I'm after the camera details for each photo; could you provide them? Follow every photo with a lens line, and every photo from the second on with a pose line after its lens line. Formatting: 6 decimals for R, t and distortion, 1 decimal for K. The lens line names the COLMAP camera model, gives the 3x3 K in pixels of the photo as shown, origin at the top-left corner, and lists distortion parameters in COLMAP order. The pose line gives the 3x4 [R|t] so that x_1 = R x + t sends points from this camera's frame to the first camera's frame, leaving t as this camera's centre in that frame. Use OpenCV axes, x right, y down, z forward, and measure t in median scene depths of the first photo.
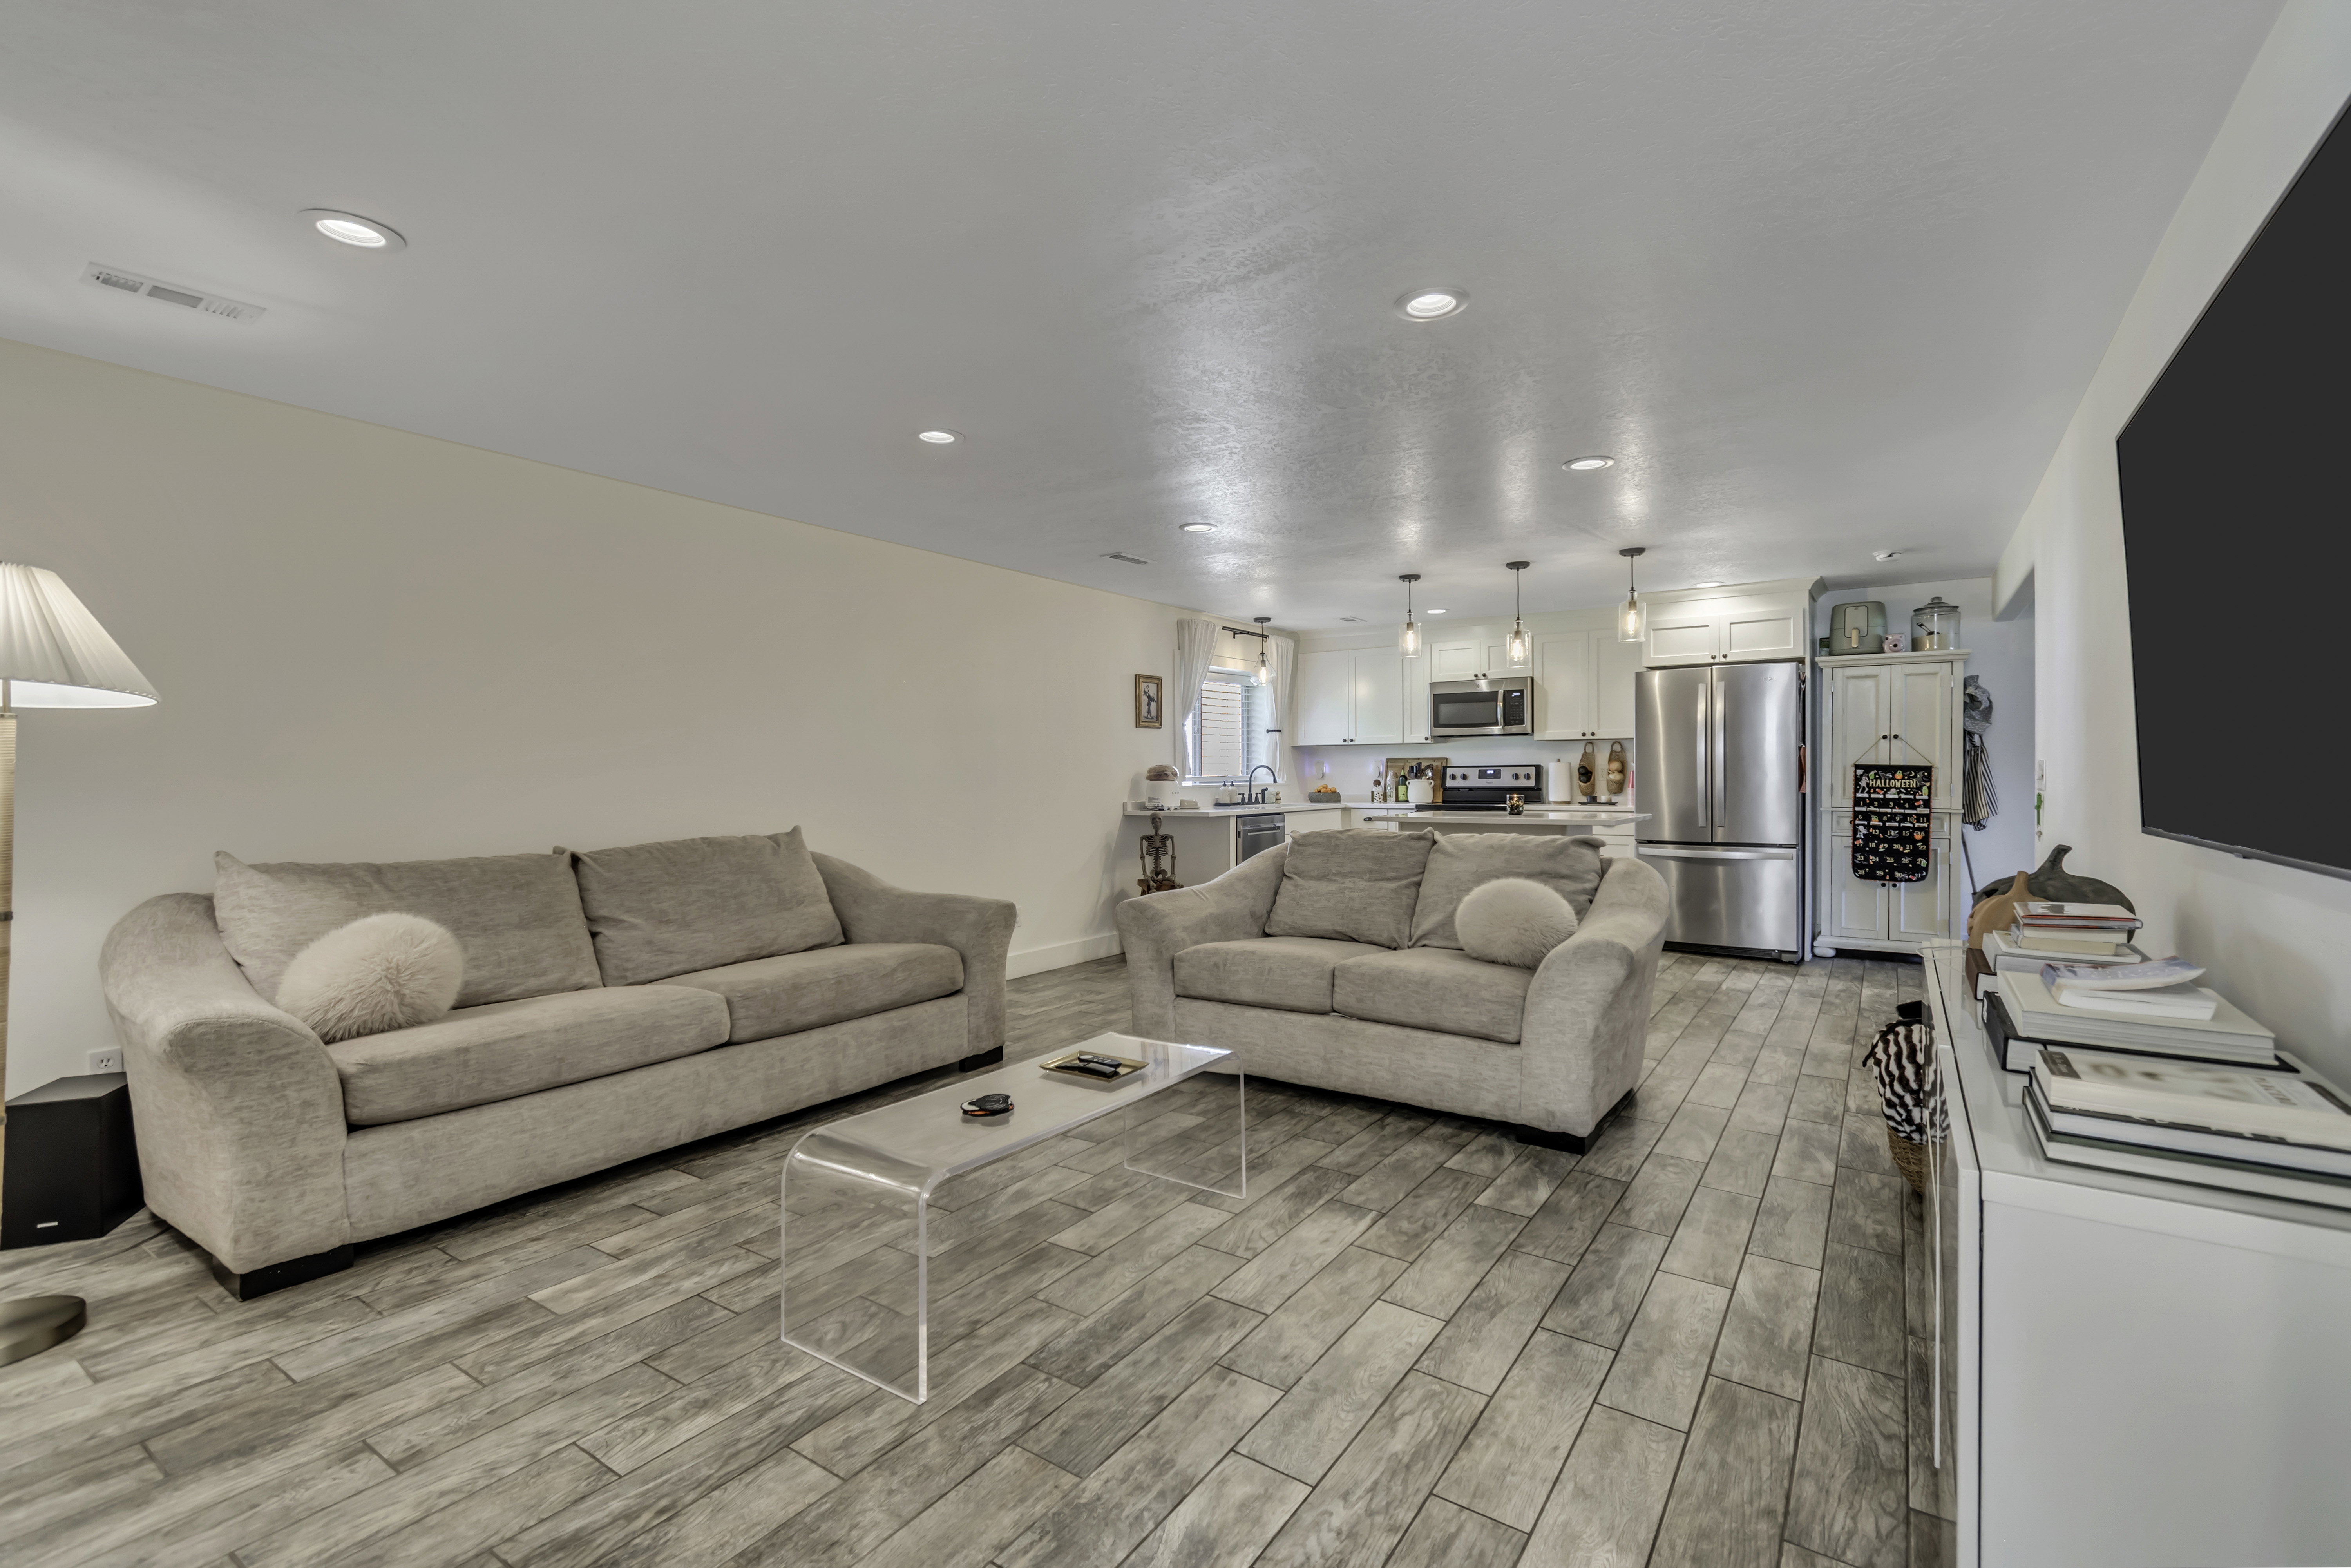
lens RADIAL K [[1049.4, 0, 1182.3], [0, 1049.4, 781.4], [0, 0, 1]] dist [0.003597, -0.002188]
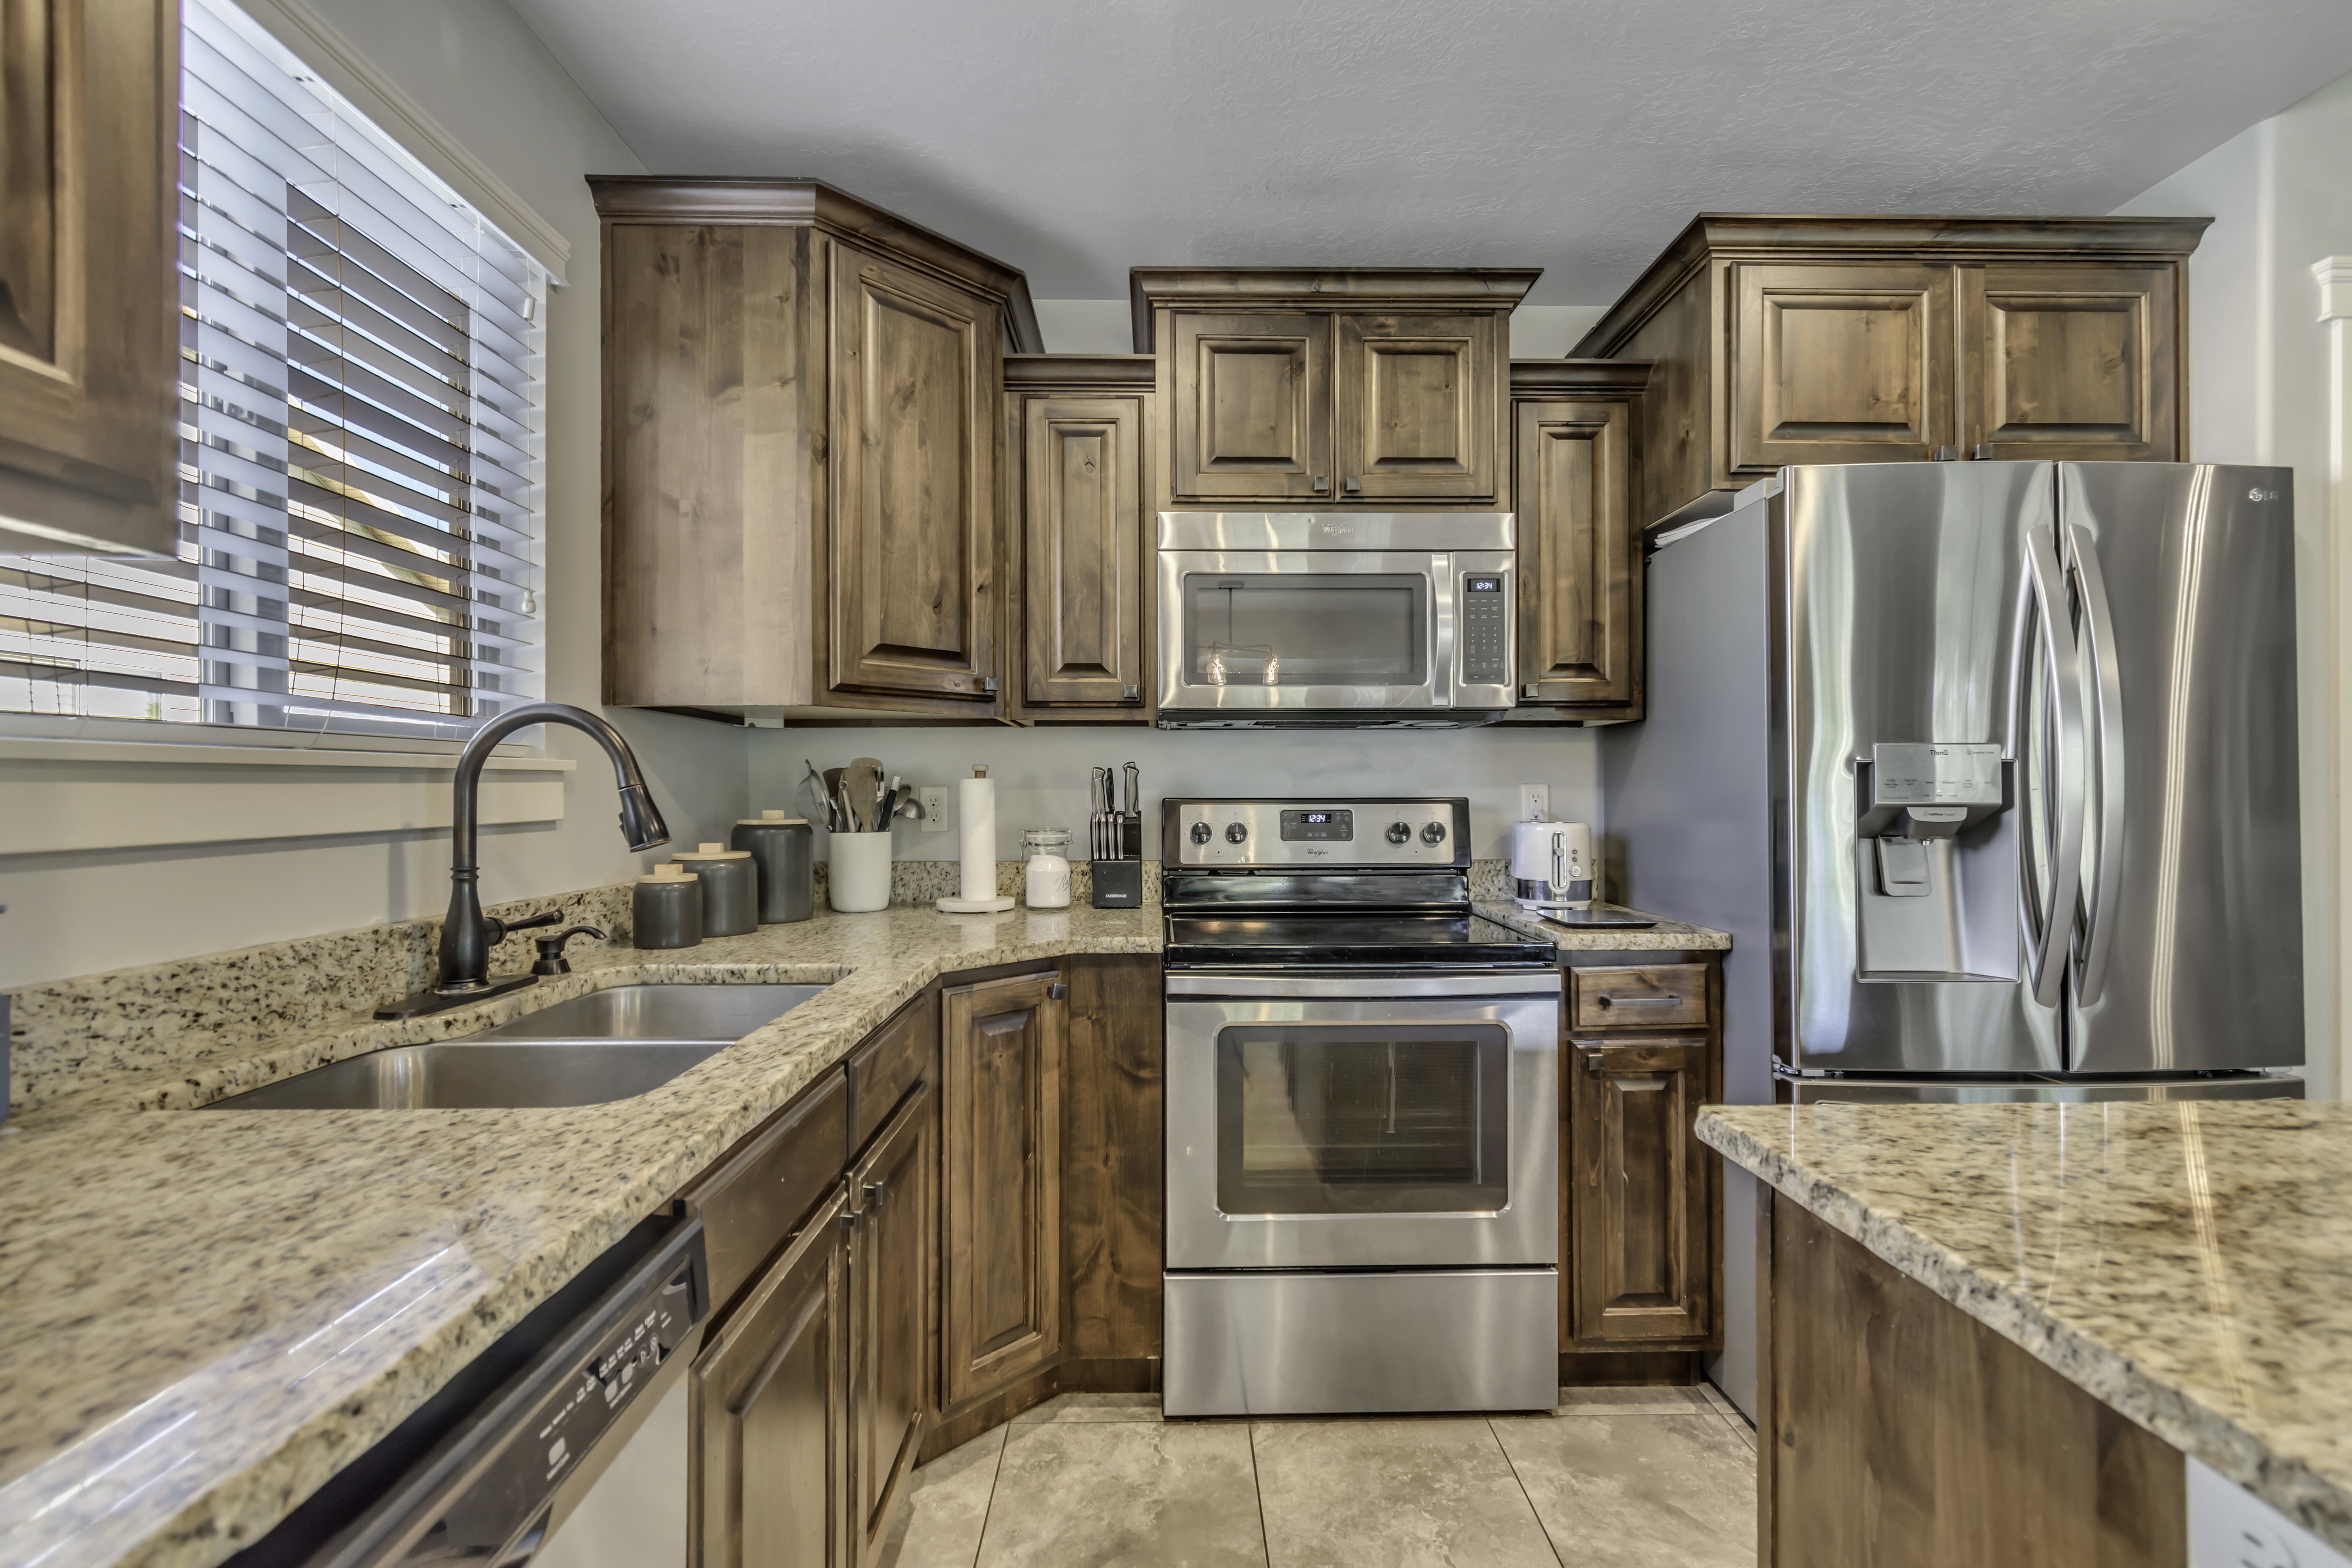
lens RADIAL K [[1049.8, 0, 1188.8], [0, 1049.8, 778.8], [0, 0, 1]] dist [0.003597, -0.002188]
pose [[0.819985, 0.020235, 0.572027, 0.093884], [-0.003330, 0.999527, -0.030584, -0.013876], [-0.572375, 0.023173, 0.819665, 0.935850]]
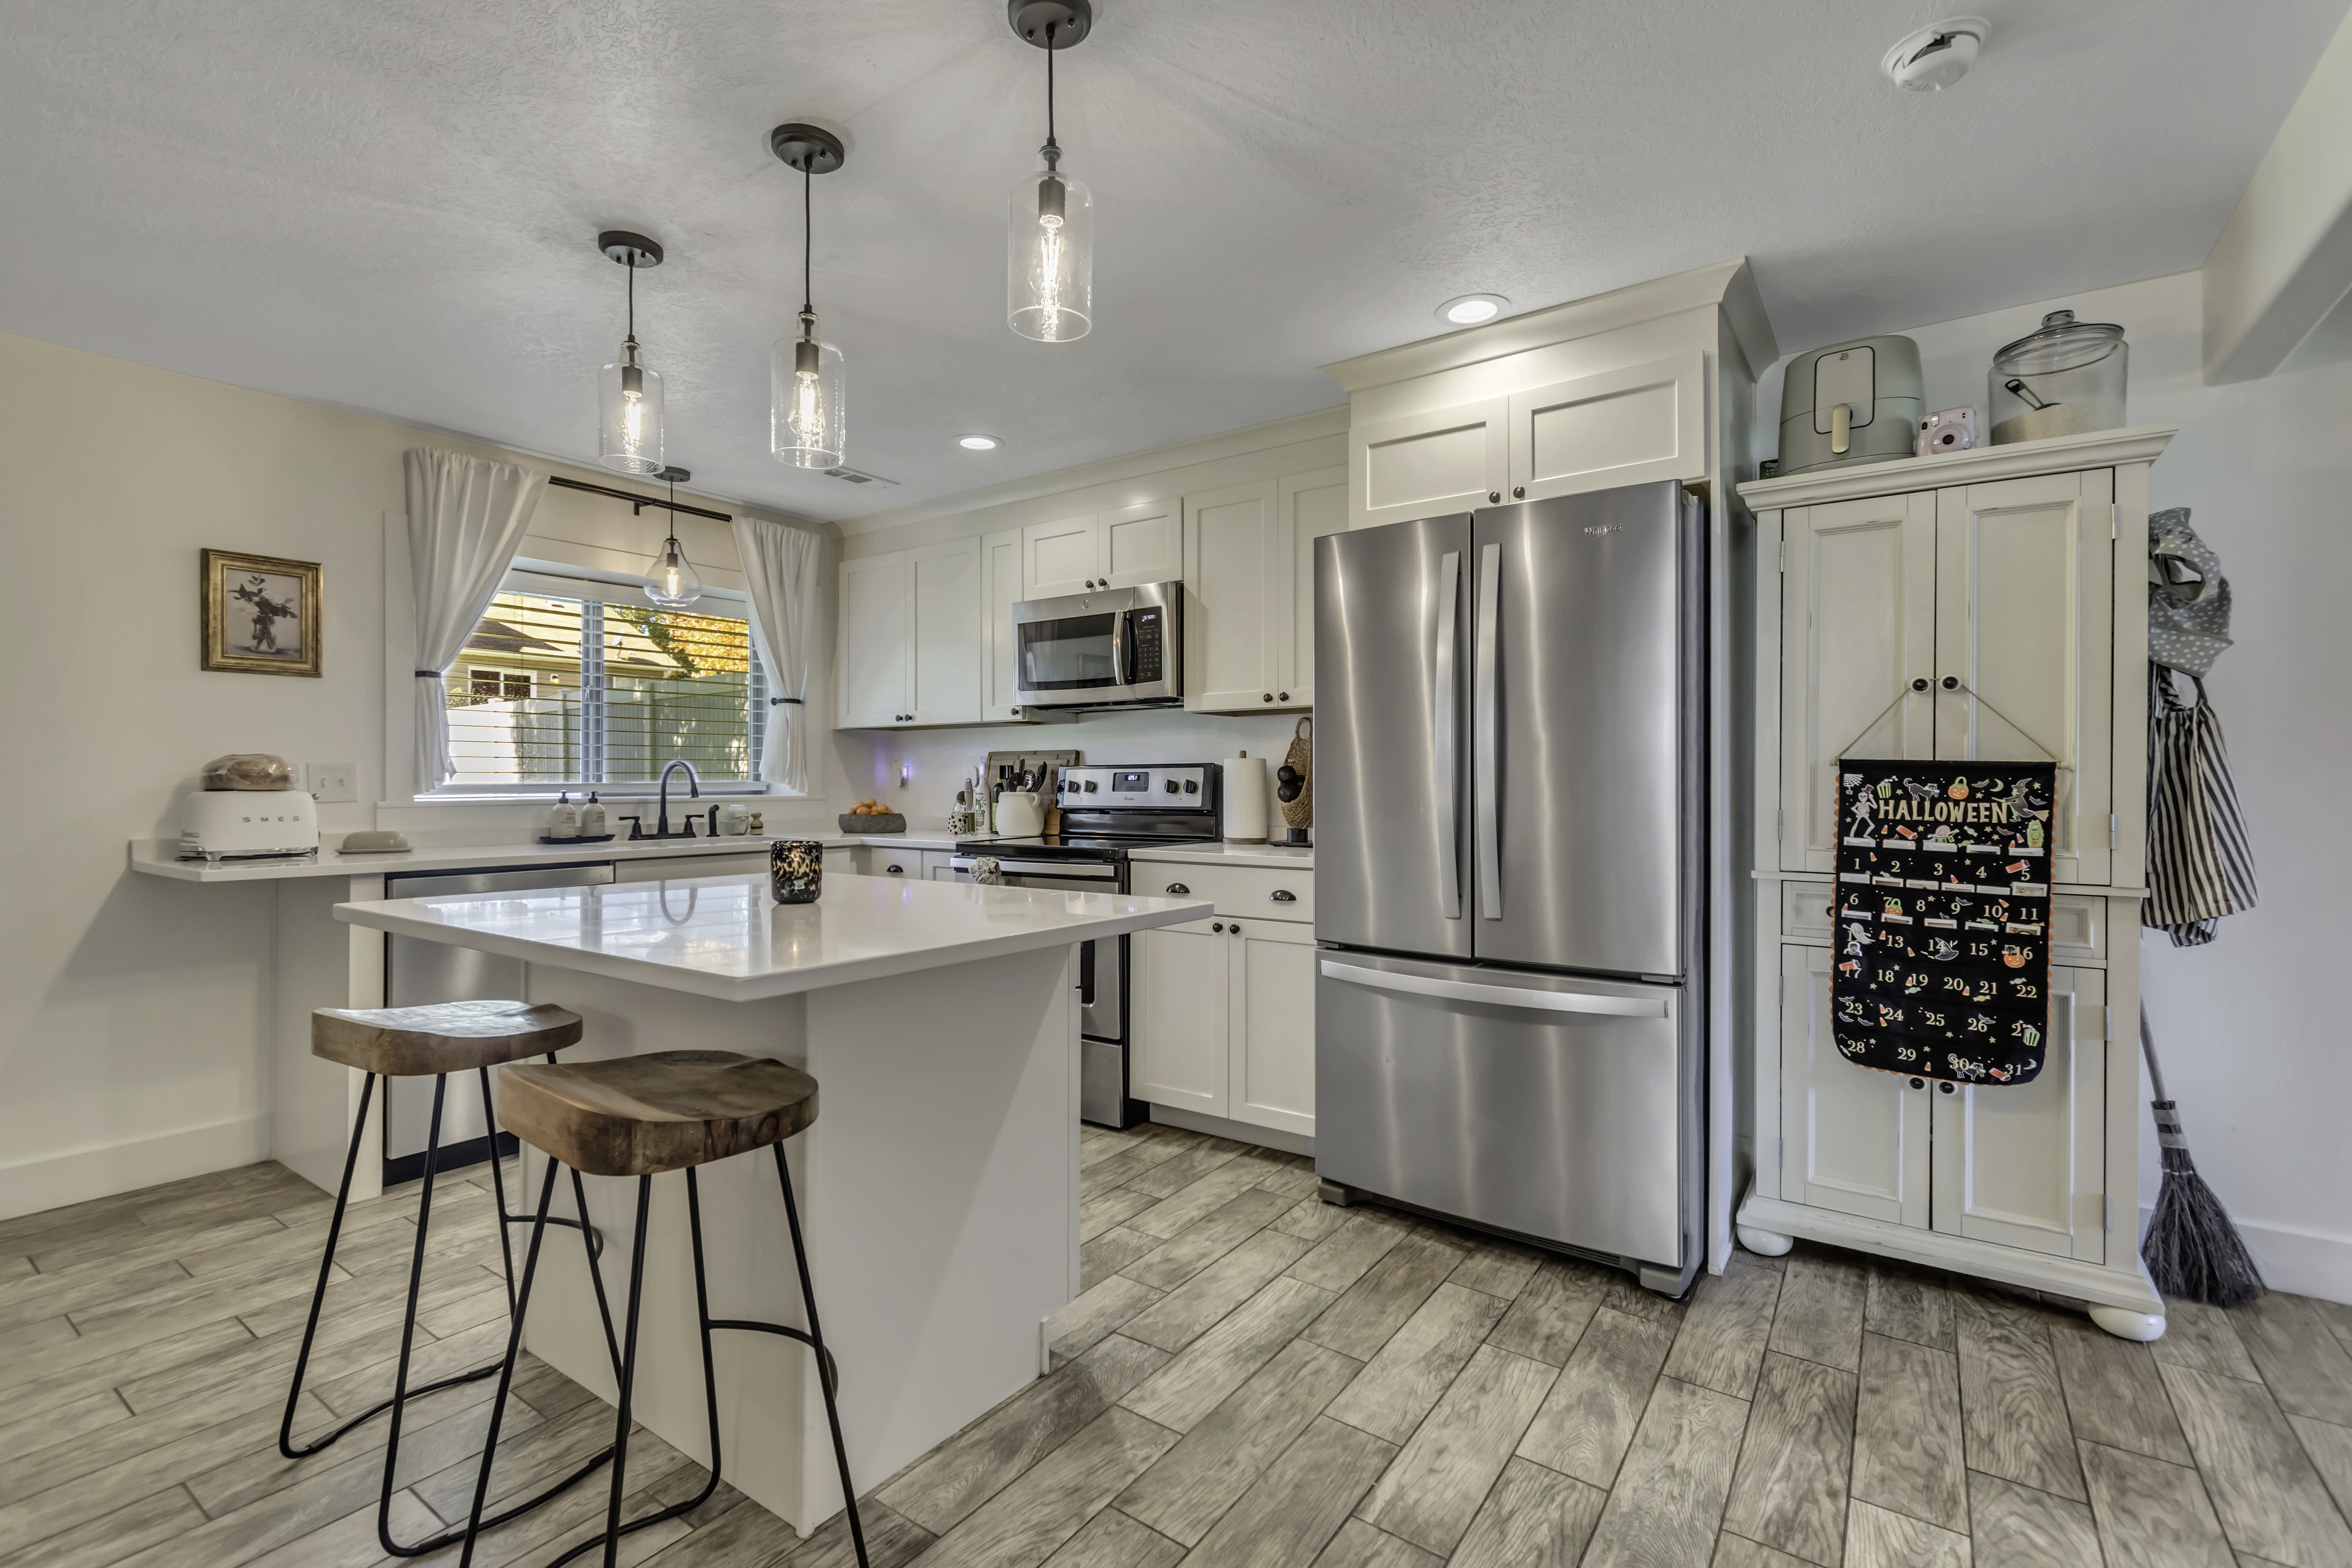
lens RADIAL K [[1049.8, 0, 1187.3], [0, 1049.8, 777.7], [0, 0, 1]] dist [0.003597, -0.002188]
pose [[0.999683, 0.006352, -0.024371, 0.410399], [-0.006684, 0.999886, -0.013552, -0.003026], [0.024282, 0.013711, 0.999611, 0.610204]]
